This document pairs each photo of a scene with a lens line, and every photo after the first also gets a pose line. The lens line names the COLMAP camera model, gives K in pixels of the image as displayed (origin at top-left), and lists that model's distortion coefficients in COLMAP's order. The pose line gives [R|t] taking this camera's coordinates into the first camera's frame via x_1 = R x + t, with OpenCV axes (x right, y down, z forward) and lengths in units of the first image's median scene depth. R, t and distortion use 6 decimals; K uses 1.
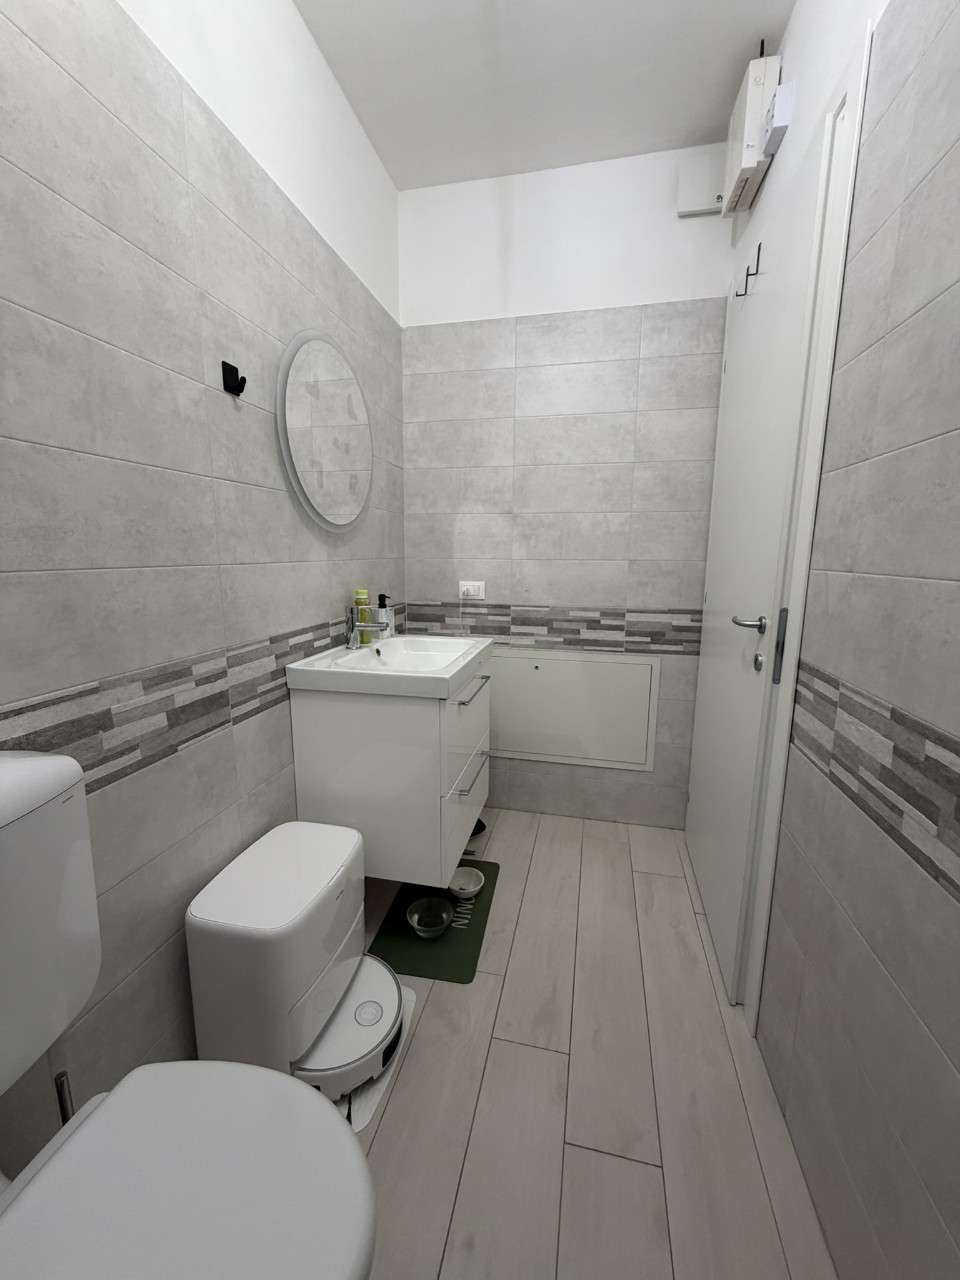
lens RADIAL K [[510.6, 0, 482.3], [0, 510.6, 639.4], [0, 0, 1]] dist [0.001482, -0.000063]
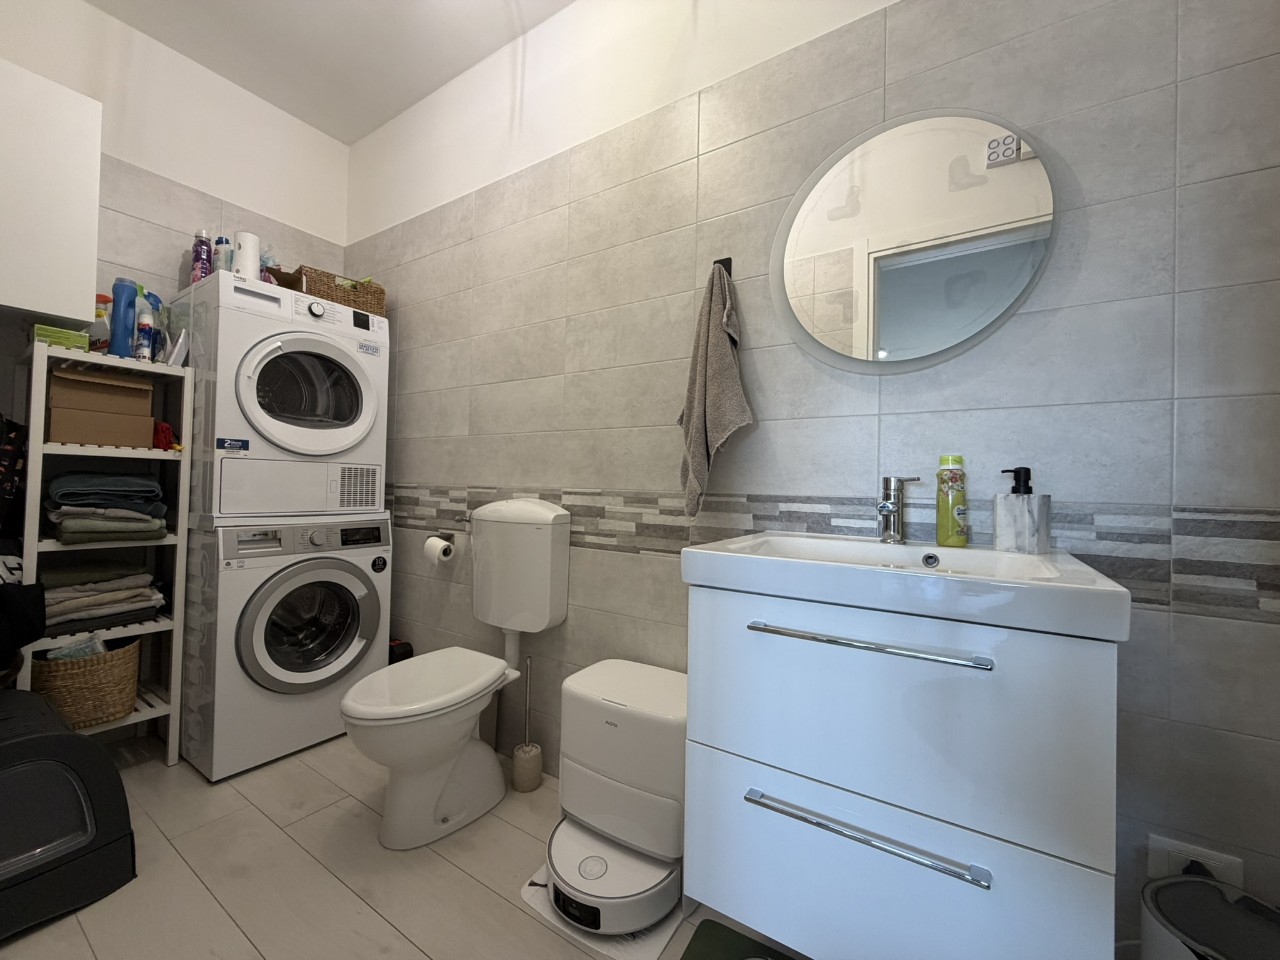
lens RADIAL K [[510.6, 0, 637.8], [0, 510.6, 479.7], [0, 0, 1]] dist [0.001482, -0.000063]
pose [[-0.353311, -0.021502, -0.935259, 0.810170], [-0.182460, 0.982120, 0.046348, -0.054941], [0.917540, 0.187023, -0.350917, 1.563022]]
